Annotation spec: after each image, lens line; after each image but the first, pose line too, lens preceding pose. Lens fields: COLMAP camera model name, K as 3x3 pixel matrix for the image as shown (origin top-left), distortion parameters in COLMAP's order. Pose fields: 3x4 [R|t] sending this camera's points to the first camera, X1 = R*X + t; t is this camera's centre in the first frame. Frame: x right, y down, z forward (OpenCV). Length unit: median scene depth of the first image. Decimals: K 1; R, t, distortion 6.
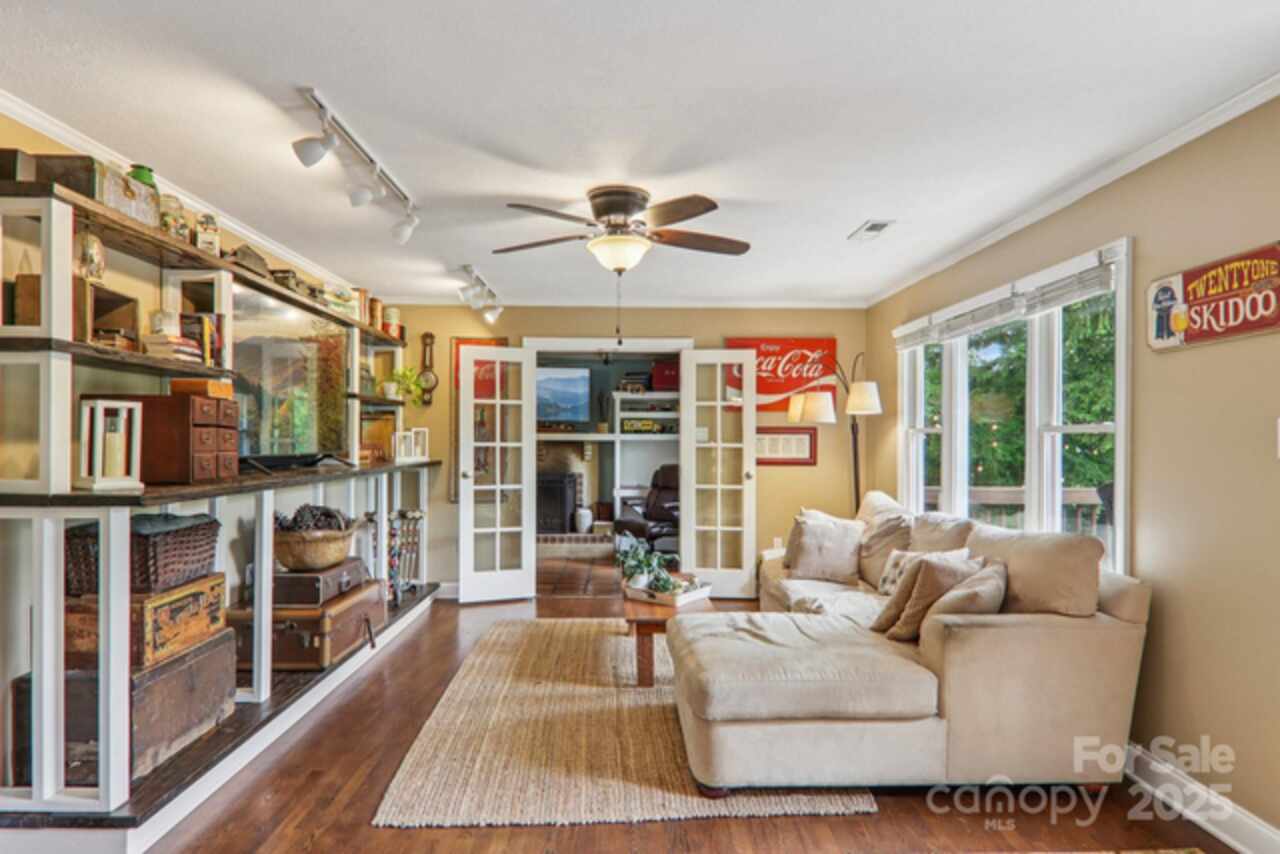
lens RADIAL K [[713.3, 0, 635.5], [0, 713.3, 433.3], [0, 0, 1]] dist [0.006583, 0.000786]
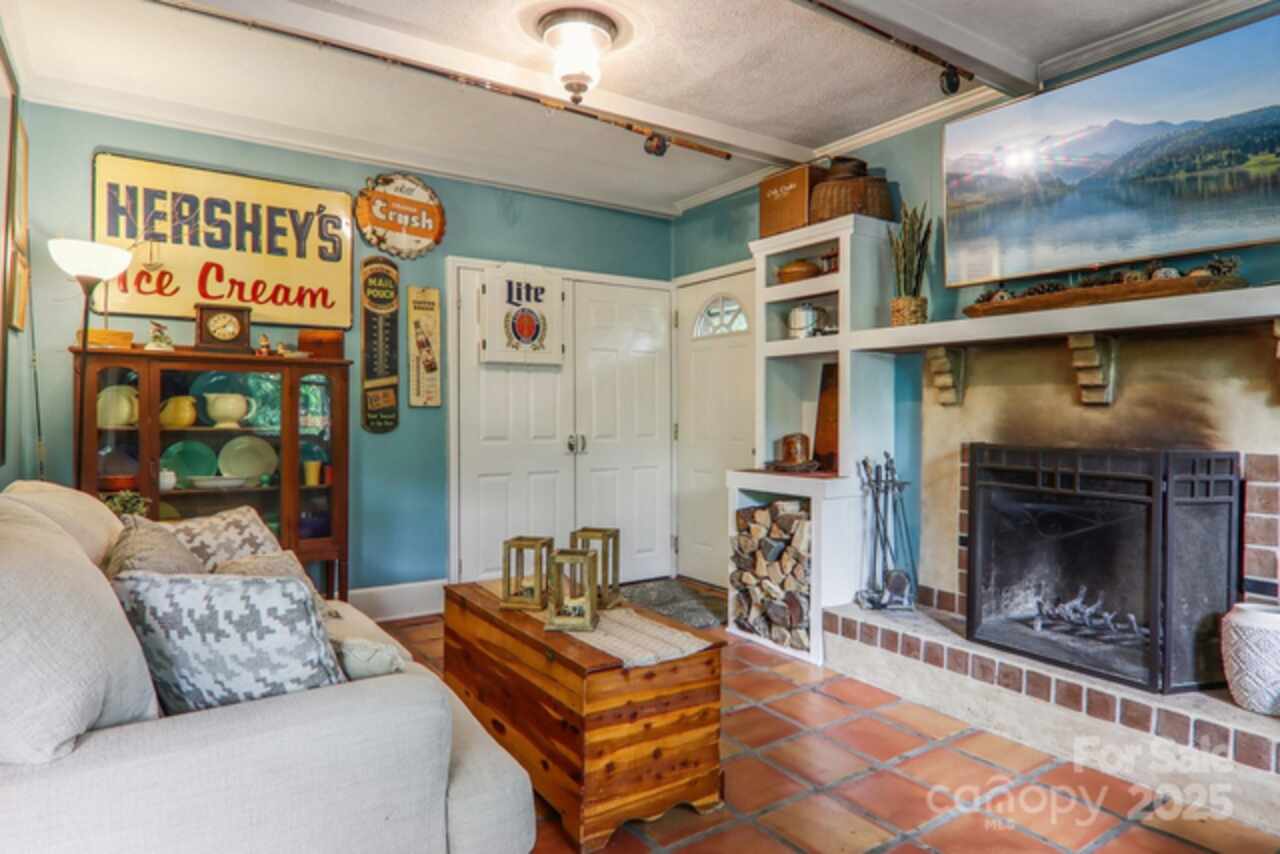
lens RADIAL K [[746.9, 0, 639.6], [0, 746.9, 418.7], [0, 0, 1]] dist [0.021839, -0.021321]
pose [[0.539158, 0.002029, -0.842202, 0.024516], [0.009151, 0.999924, 0.008267, 0.039799], [0.842155, -0.012164, 0.539098, 0.693418]]
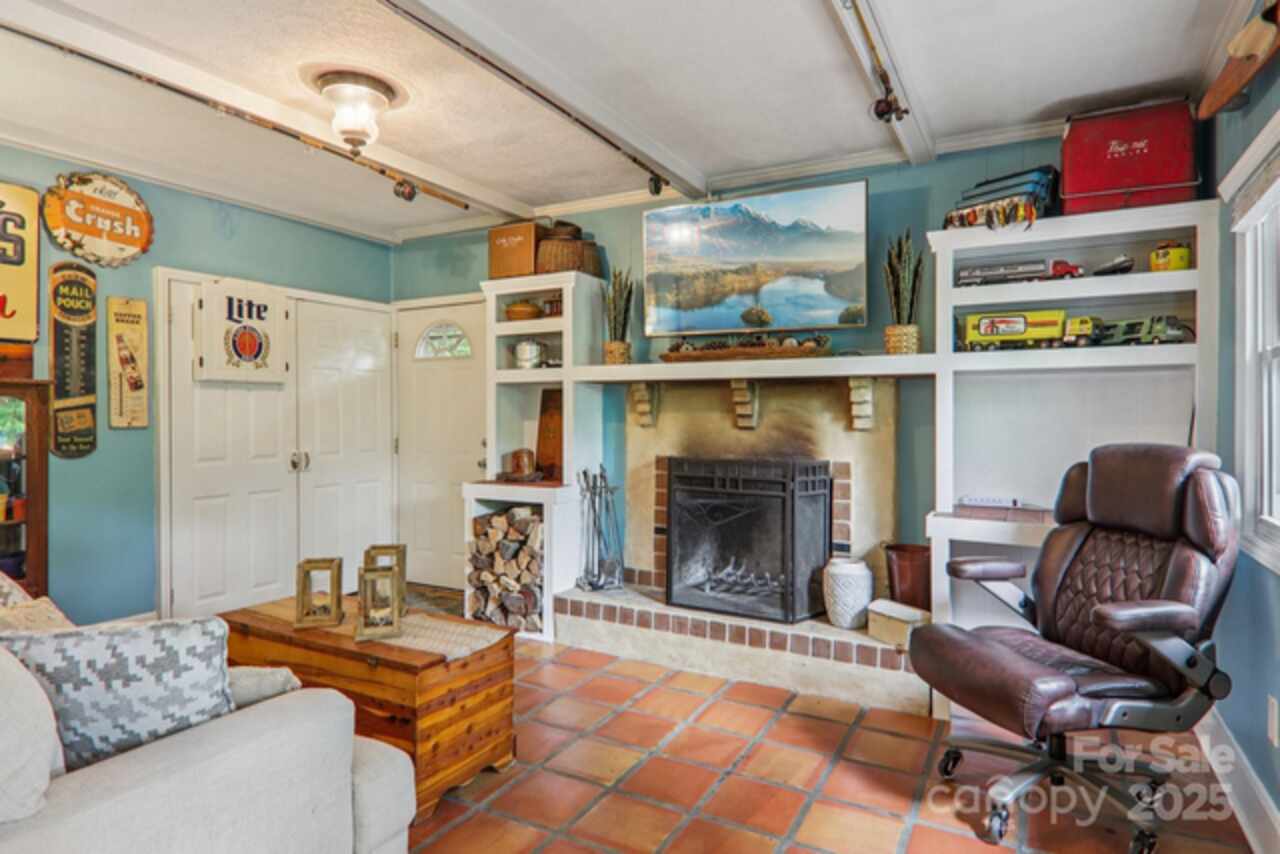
lens RADIAL K [[713.5, 0, 639.7], [0, 713.5, 415.6], [0, 0, 1]] dist [0.025130, -0.025956]
pose [[0.863478, -0.001556, -0.504385, 0.022444], [0.006923, 0.999938, 0.008768, 0.026756], [0.504339, -0.011062, 0.863435, 0.625539]]
